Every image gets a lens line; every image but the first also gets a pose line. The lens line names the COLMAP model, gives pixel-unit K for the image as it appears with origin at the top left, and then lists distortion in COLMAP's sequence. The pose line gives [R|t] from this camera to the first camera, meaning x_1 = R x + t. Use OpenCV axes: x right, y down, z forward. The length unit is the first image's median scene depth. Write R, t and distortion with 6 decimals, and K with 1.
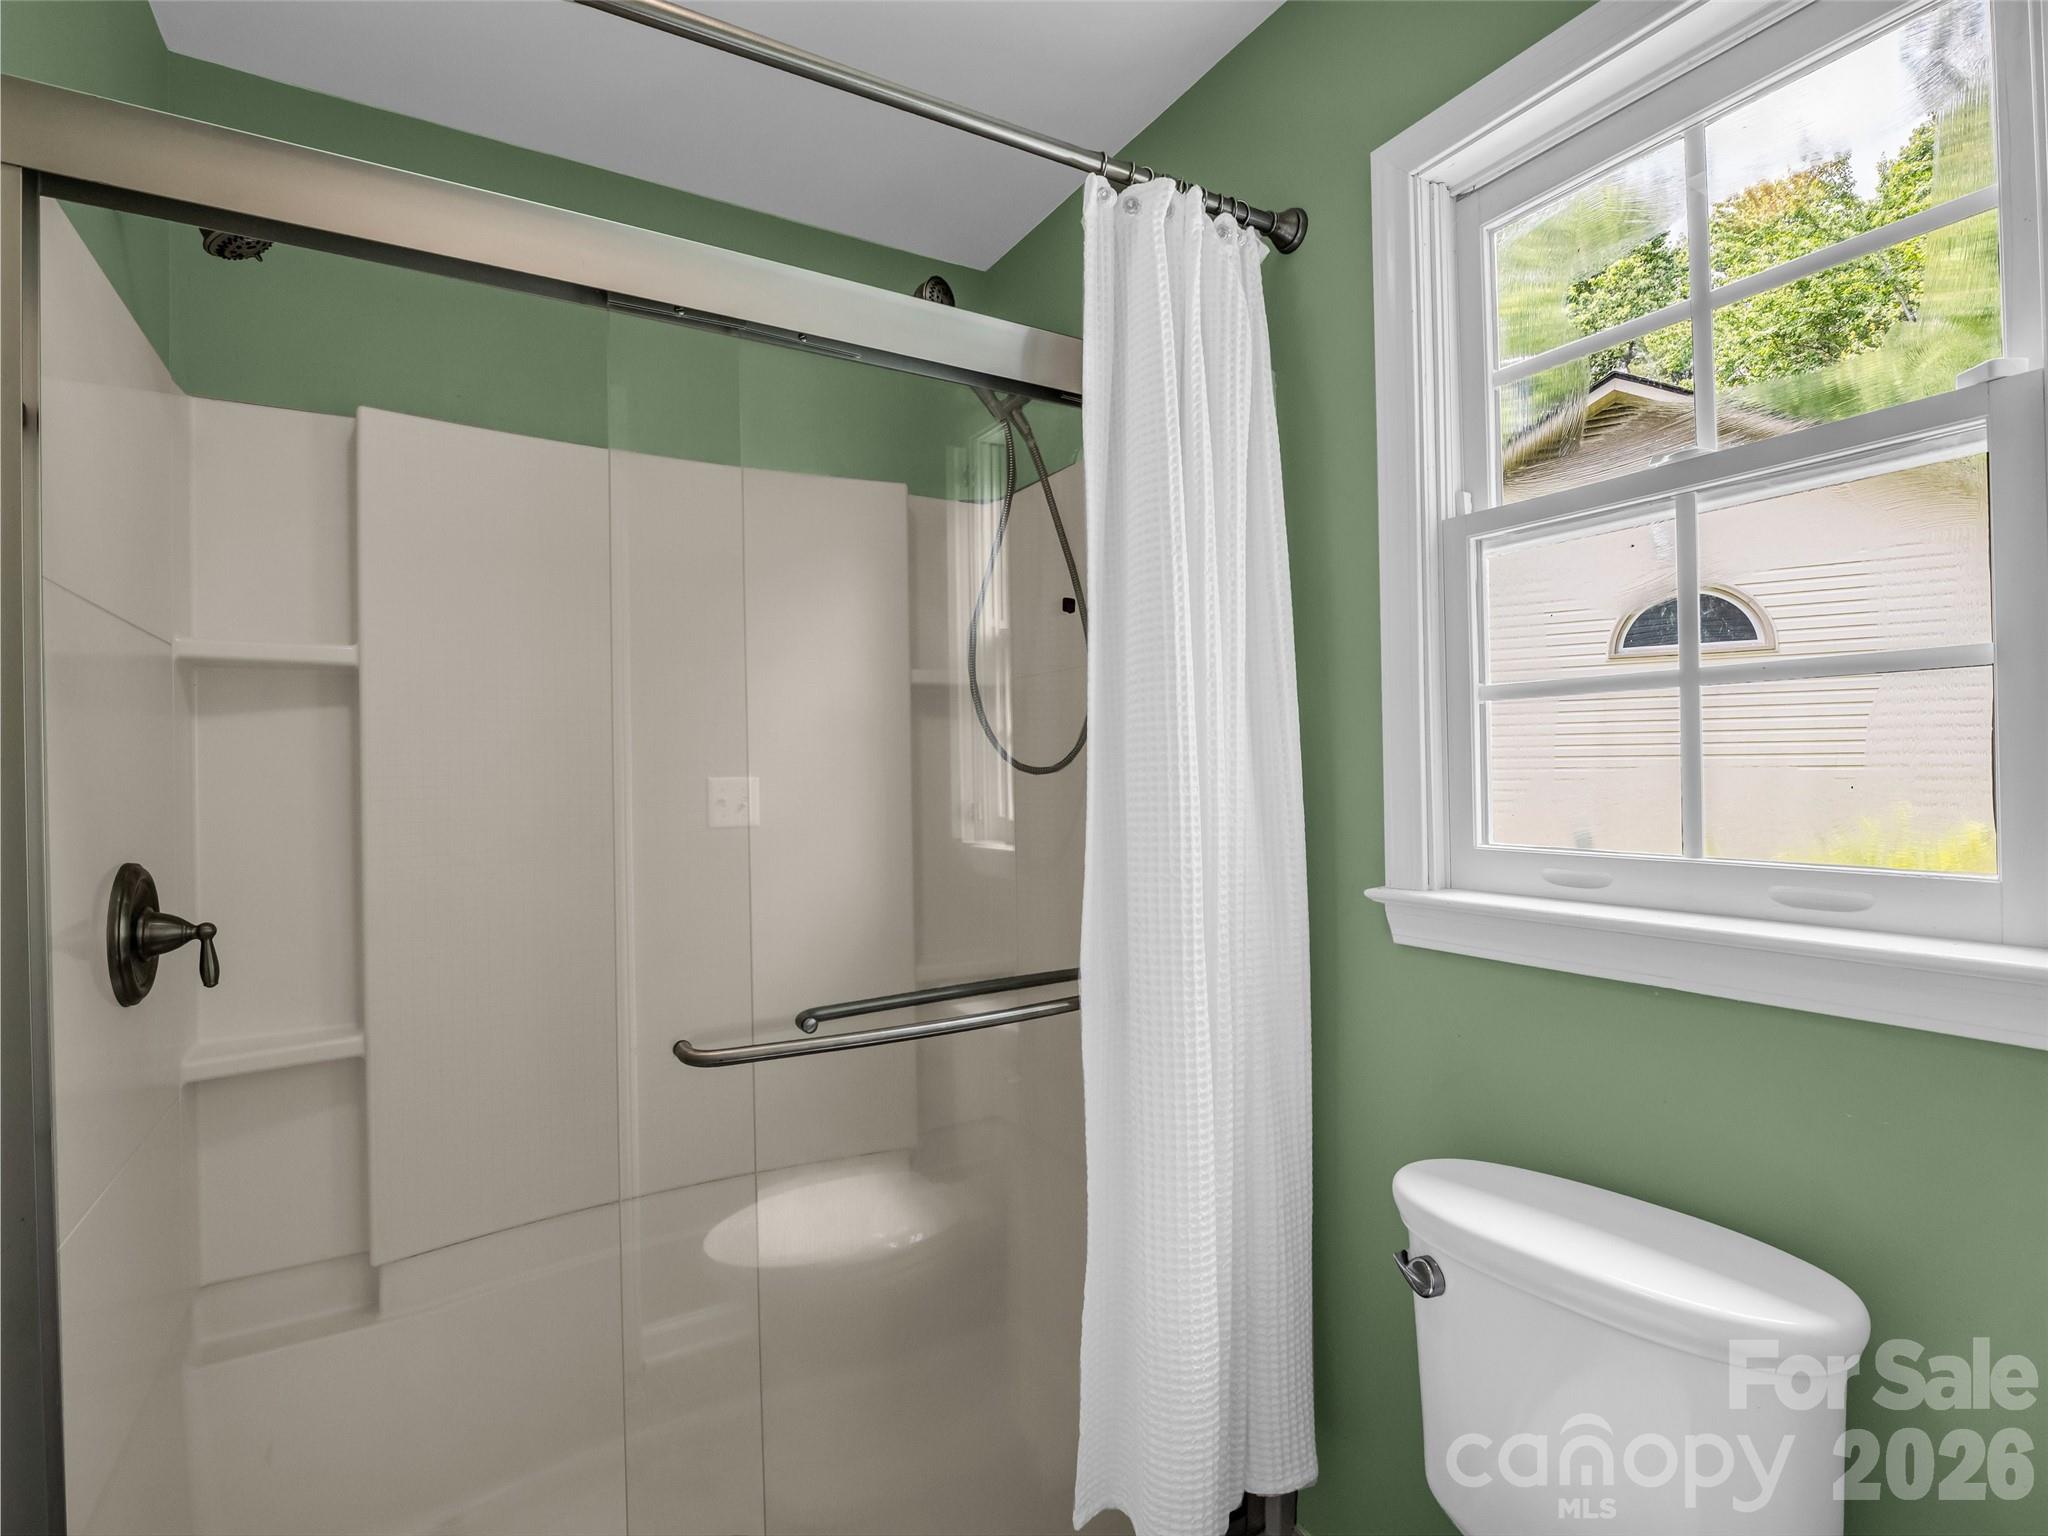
lens RADIAL K [[989.9, 0, 1032.6], [0, 989.9, 761.9], [0, 0, 1]] dist [-0.013474, 0.000741]
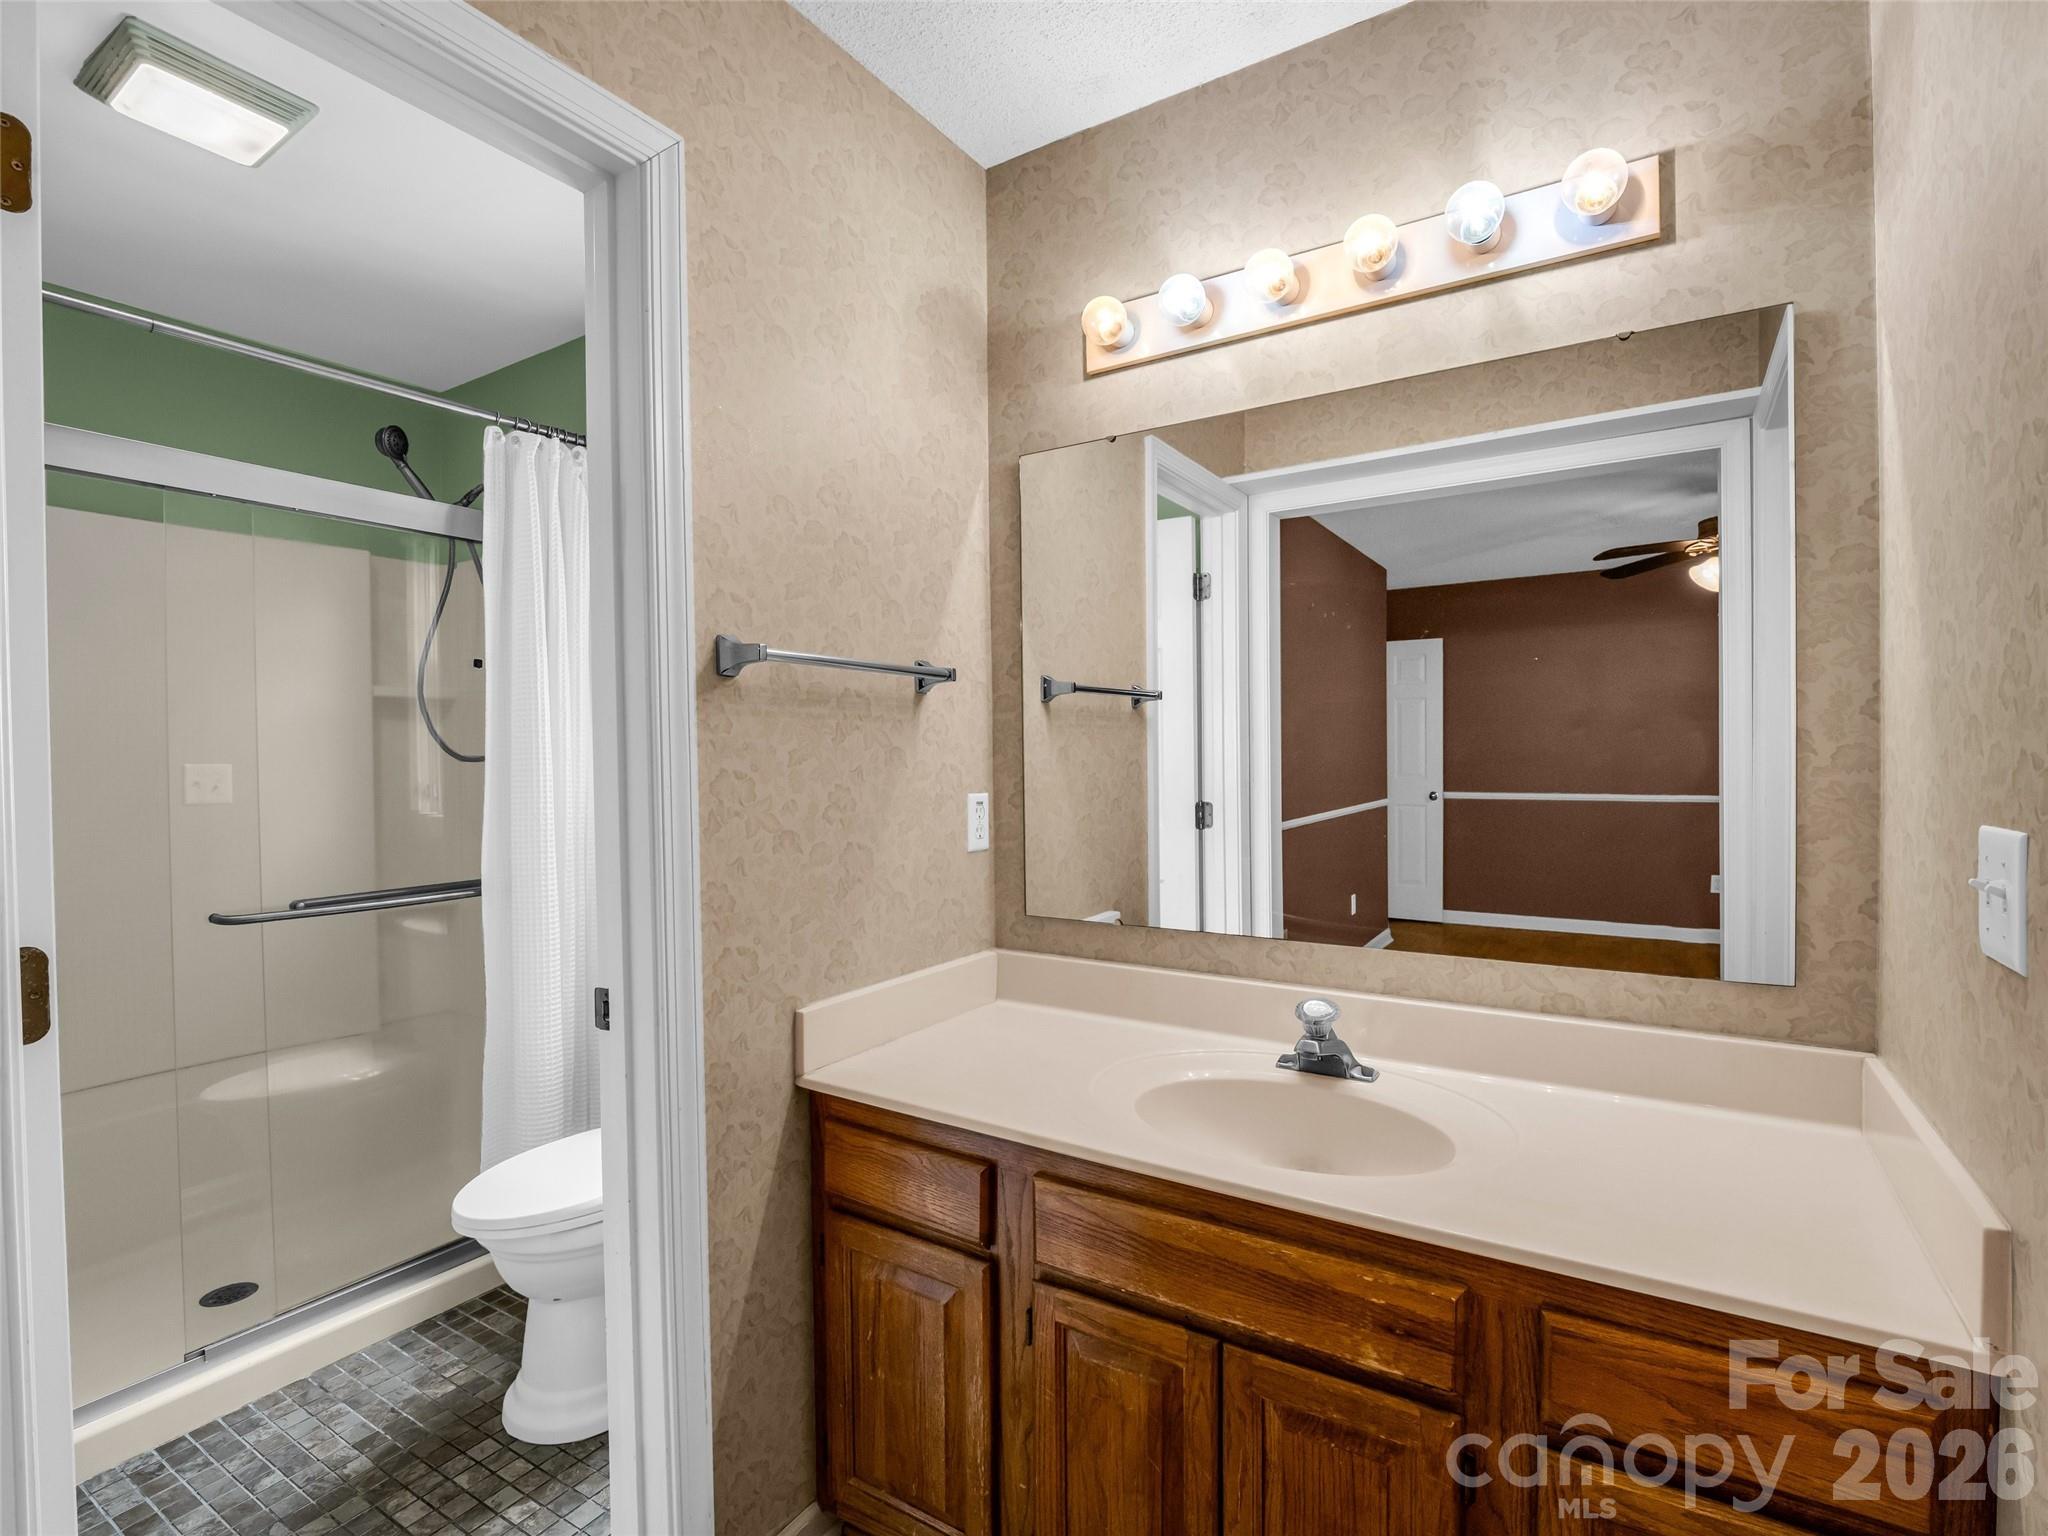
lens RADIAL K [[989.9, 0, 1003.5], [0, 989.9, 766.7], [0, 0, 1]] dist [-0.013474, 0.000741]
pose [[0.903939, 0.005487, 0.427625, 0.135290], [-0.008841, 0.999944, 0.005858, 0.002649], [-0.427569, -0.009076, 0.903937, -0.964848]]
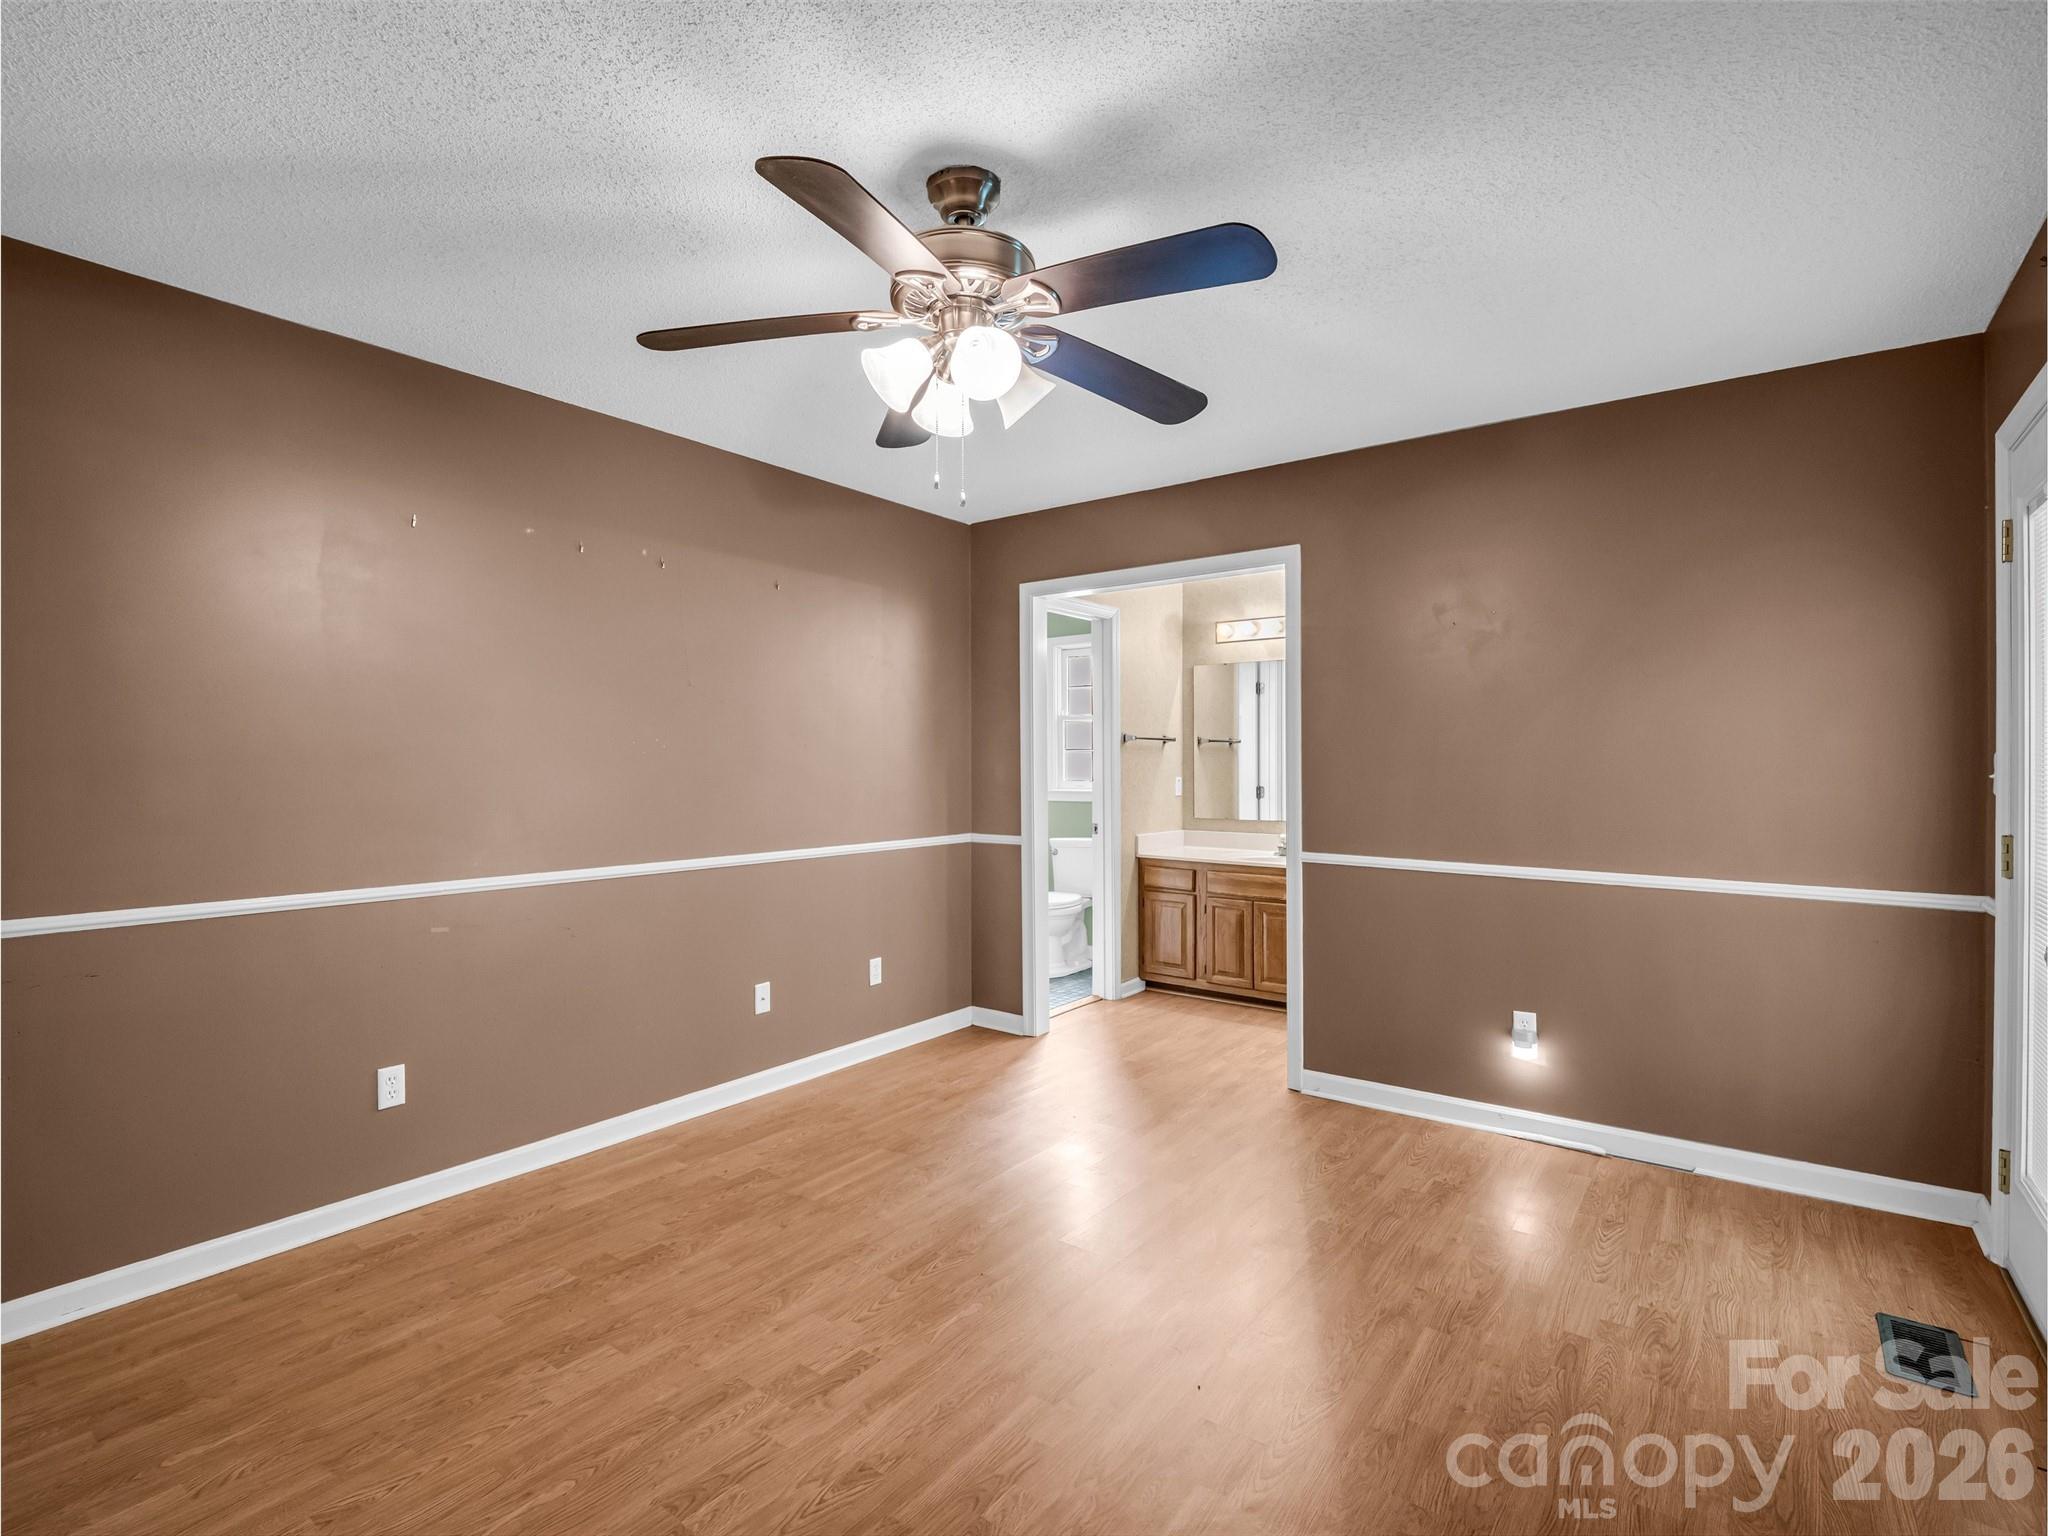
lens RADIAL K [[989.9, 0, 997.4], [0, 989.9, 766.4], [0, 0, 1]] dist [-0.013474, 0.000741]
pose [[0.937209, 0.016748, 0.348365, -3.284466], [-0.016733, 0.999855, -0.003051, 0.057858], [-0.348366, -0.002970, 0.937354, -6.020452]]
